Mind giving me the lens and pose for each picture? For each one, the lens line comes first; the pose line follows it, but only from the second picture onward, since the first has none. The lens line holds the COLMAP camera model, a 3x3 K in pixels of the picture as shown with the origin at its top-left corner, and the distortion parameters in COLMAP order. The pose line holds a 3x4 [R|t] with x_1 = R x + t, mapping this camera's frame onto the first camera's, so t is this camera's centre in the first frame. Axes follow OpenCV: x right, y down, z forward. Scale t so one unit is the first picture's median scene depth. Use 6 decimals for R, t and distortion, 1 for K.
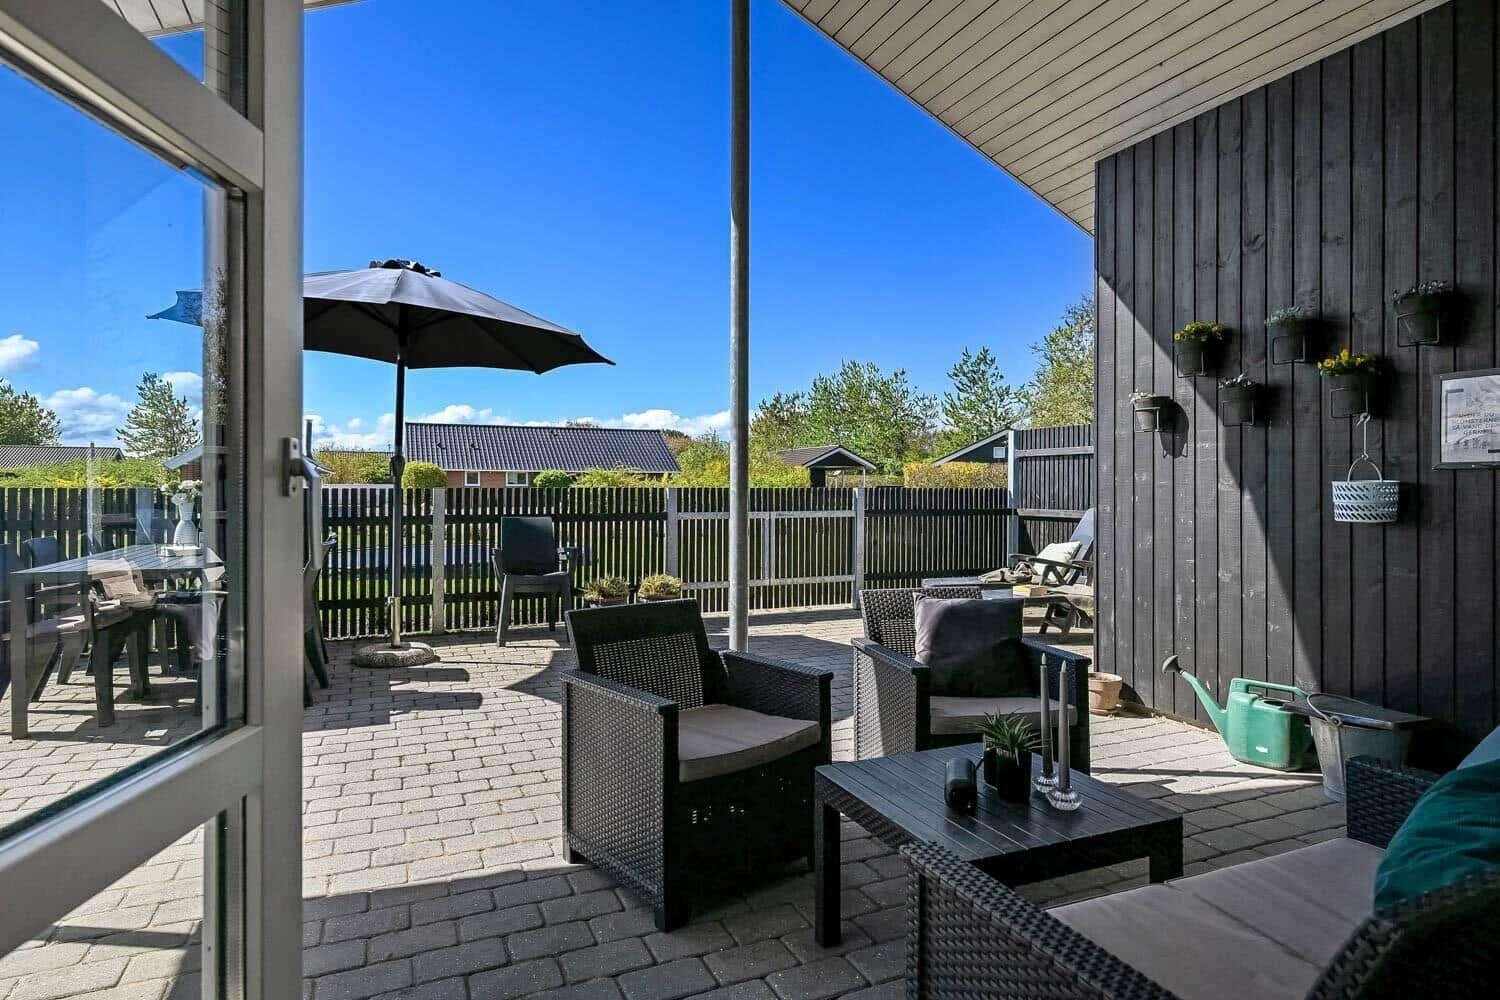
lens RADIAL K [[835.0, 0, 744.0], [0, 835.0, 494.2], [0, 0, 1]] dist [0.007256, 0.002586]
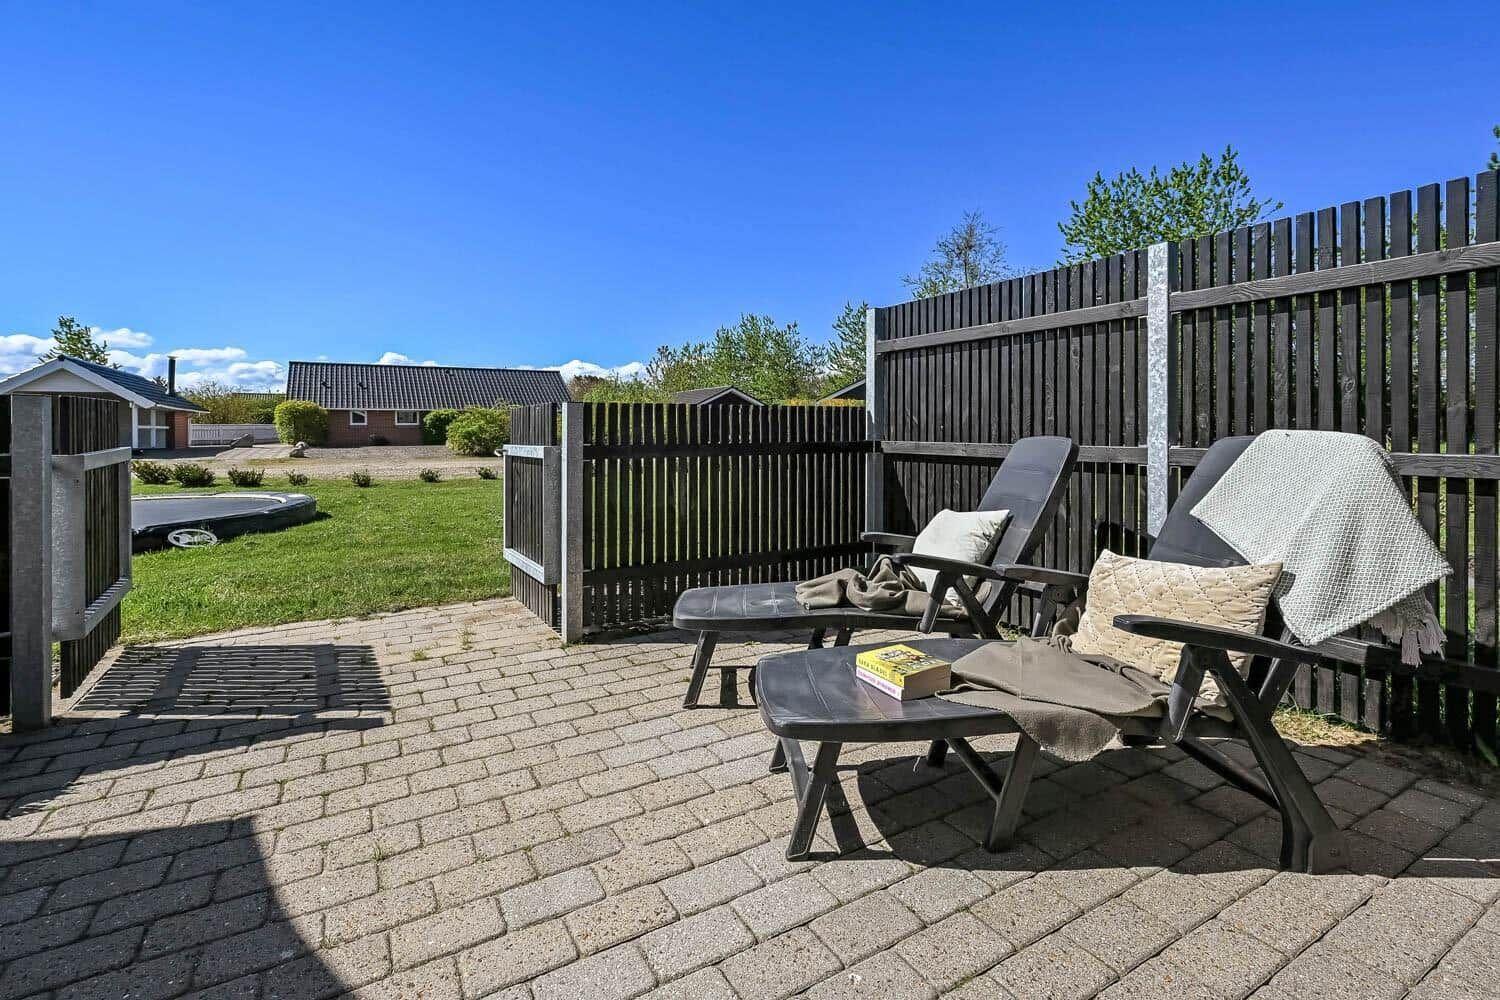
lens RADIAL K [[706.2, 0, 746.0], [0, 706.2, 433.4], [0, 0, 1]] dist [0.002001, -0.000218]
pose [[0.993906, -0.006781, 0.110019, 0.196447], [0.006746, 0.999977, 0.000692, 0.012025], [-0.110021, 0.000055, 0.993929, 0.571542]]
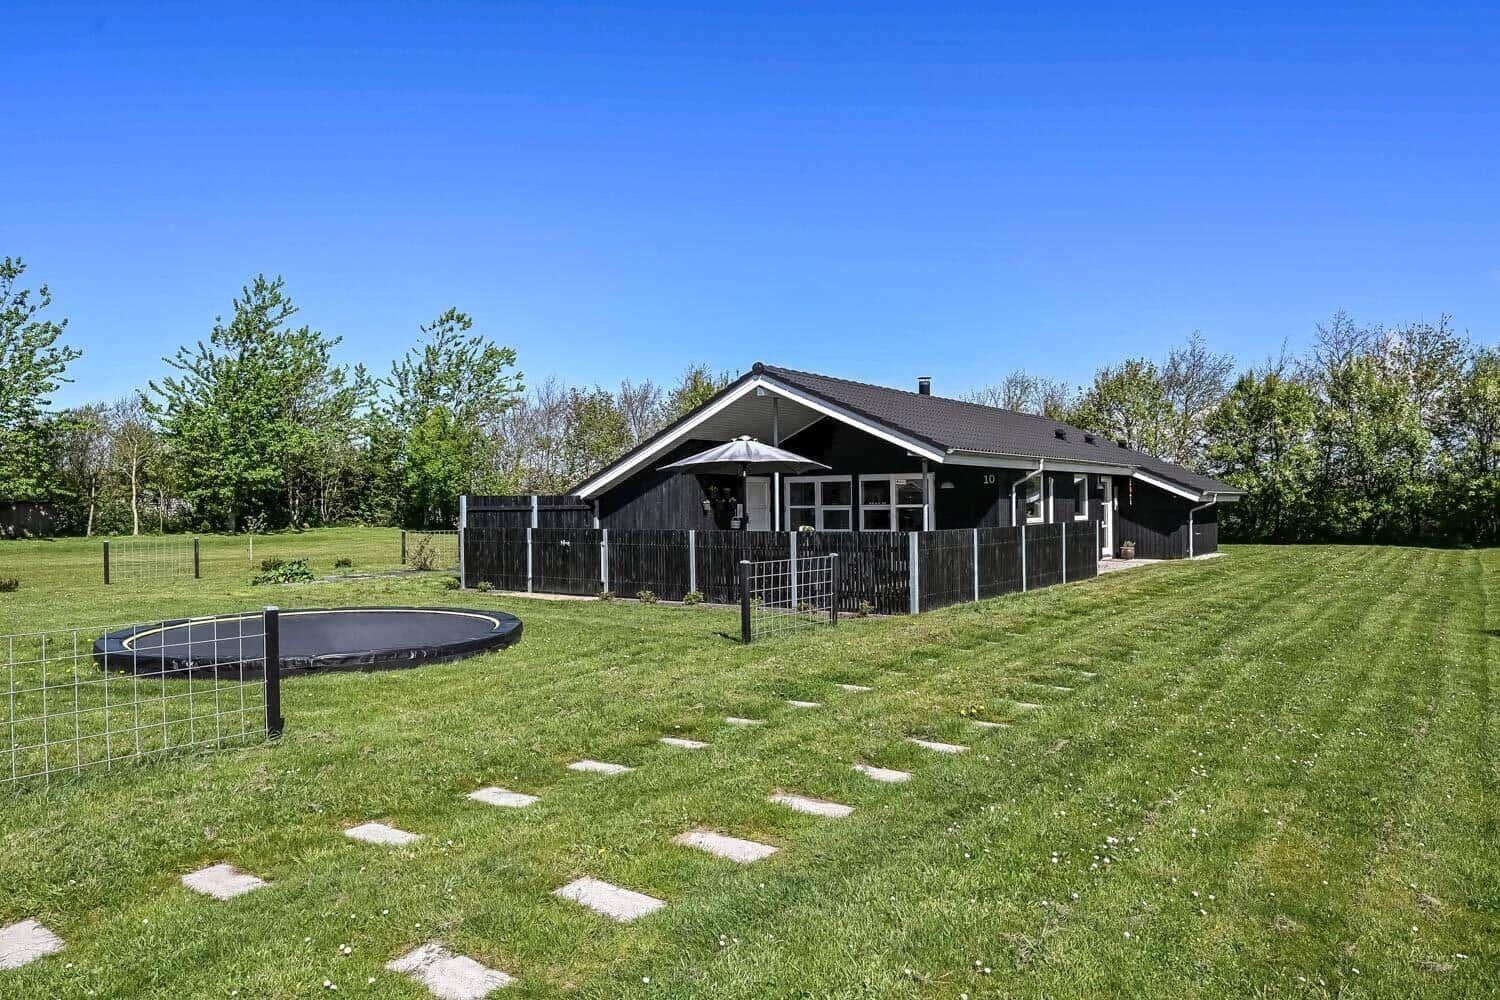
lens RADIAL K [[1109.3, 0, 759.7], [0, 1109.3, 500.7], [0, 0, 1]] dist [0.007134, 0.017682]
pose [[-0.516297, 0.005730, 0.856391, -2.293055], [0.016202, 0.999864, 0.003078, -0.068586], [-0.856256, 0.015465, -0.516319, 1.874945]]
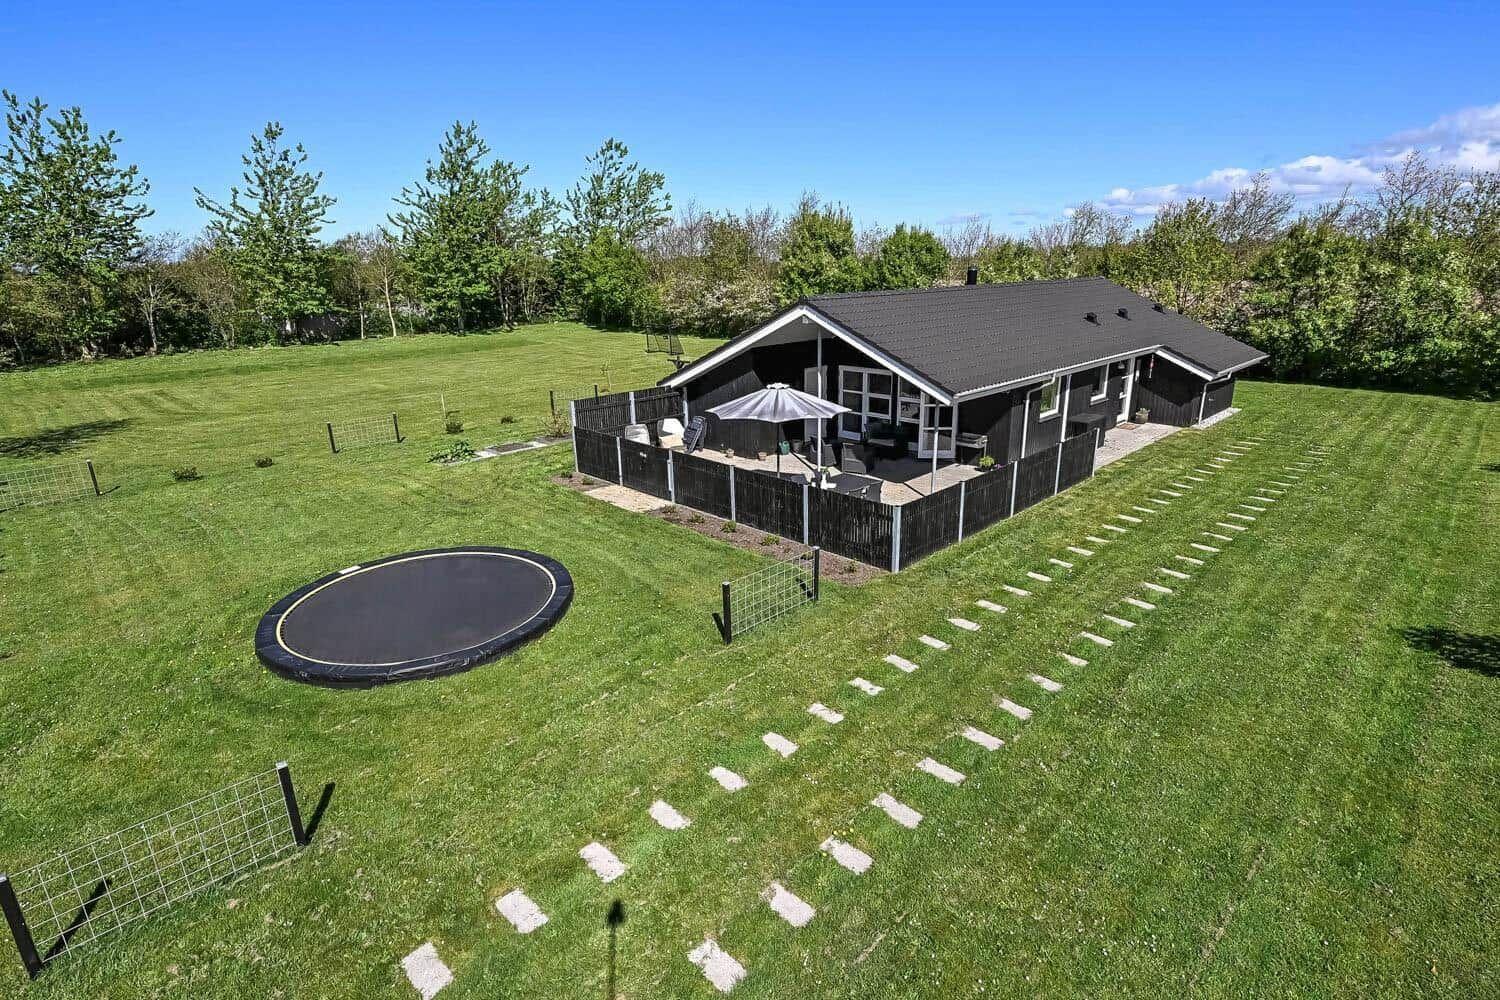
lens RADIAL K [[835.0, 0, 749.7], [0, 835.0, 514.7], [0, 0, 1]] dist [0.007256, 0.002586]
pose [[-0.363655, -0.292108, 0.884549, -2.194318], [0.027653, 0.945759, 0.323691, -0.568482], [-0.931123, 0.142173, -0.335852, 1.505948]]
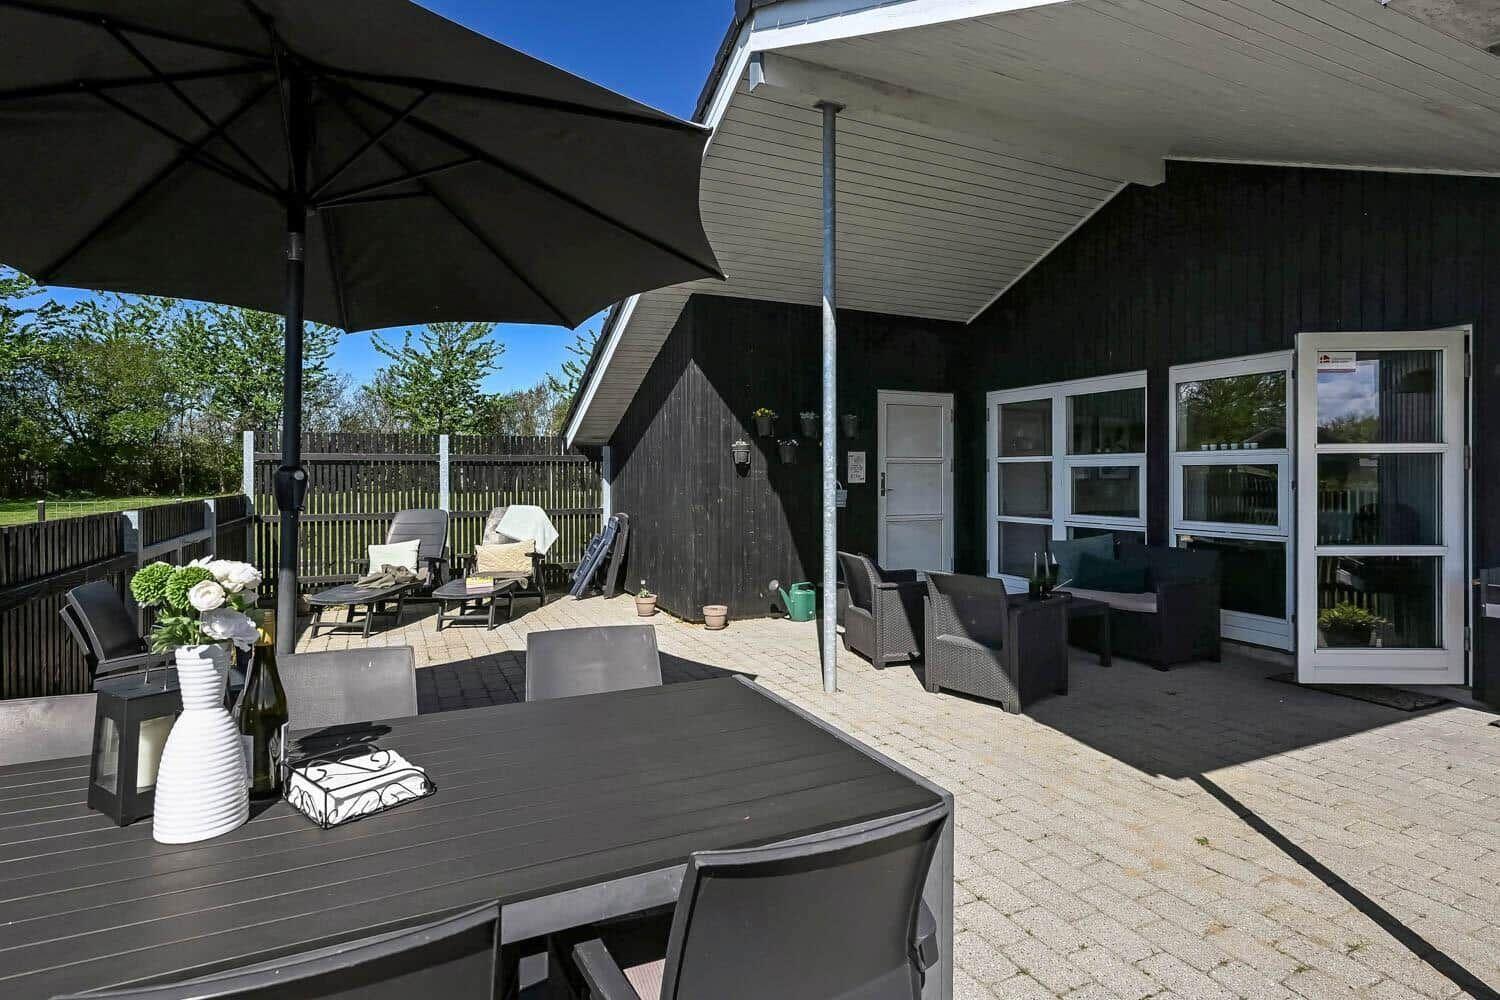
lens RADIAL K [[755.5, 0, 750.0], [0, 755.5, 485.9], [0, 0, 1]] dist [0.002671, -0.002617]
pose [[-0.020857, -0.017167, 0.999635, -0.580446], [0.009317, 0.999806, 0.017365, -0.027369], [-0.999739, 0.009675, -0.020693, 0.515301]]
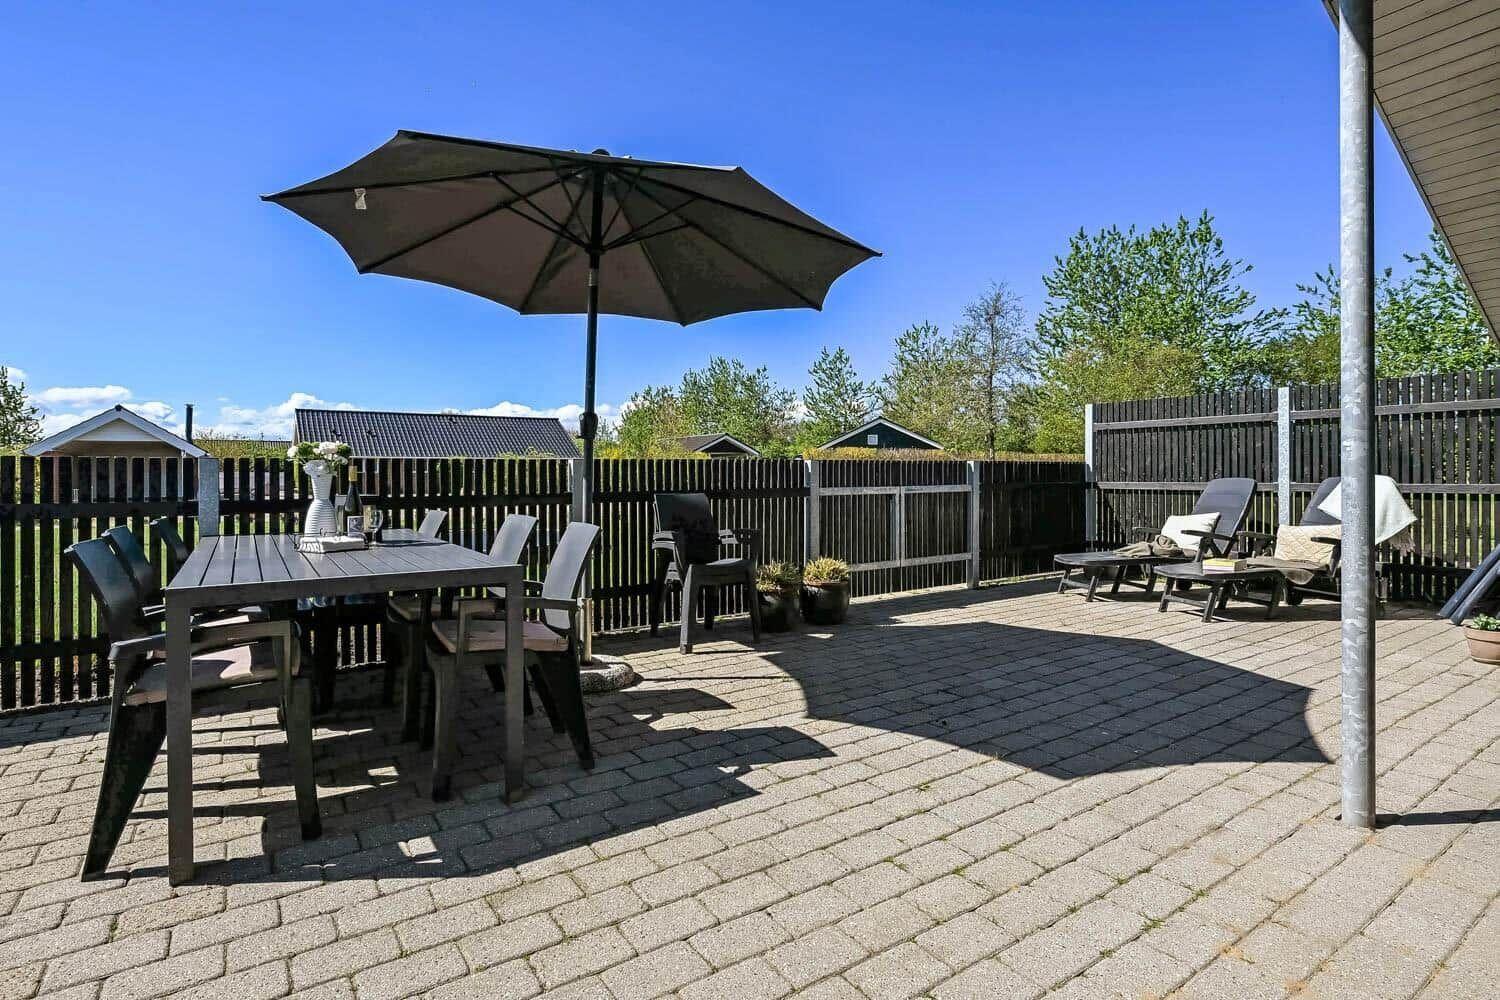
lens RADIAL K [[755.5, 0, 736.0], [0, 755.5, 485.5], [0, 0, 1]] dist [0.002671, -0.002617]
pose [[0.984440, -0.010562, 0.175404, -0.279514], [0.009417, 0.999929, 0.007359, 0.011600], [-0.175469, -0.005593, 0.984469, 0.206973]]
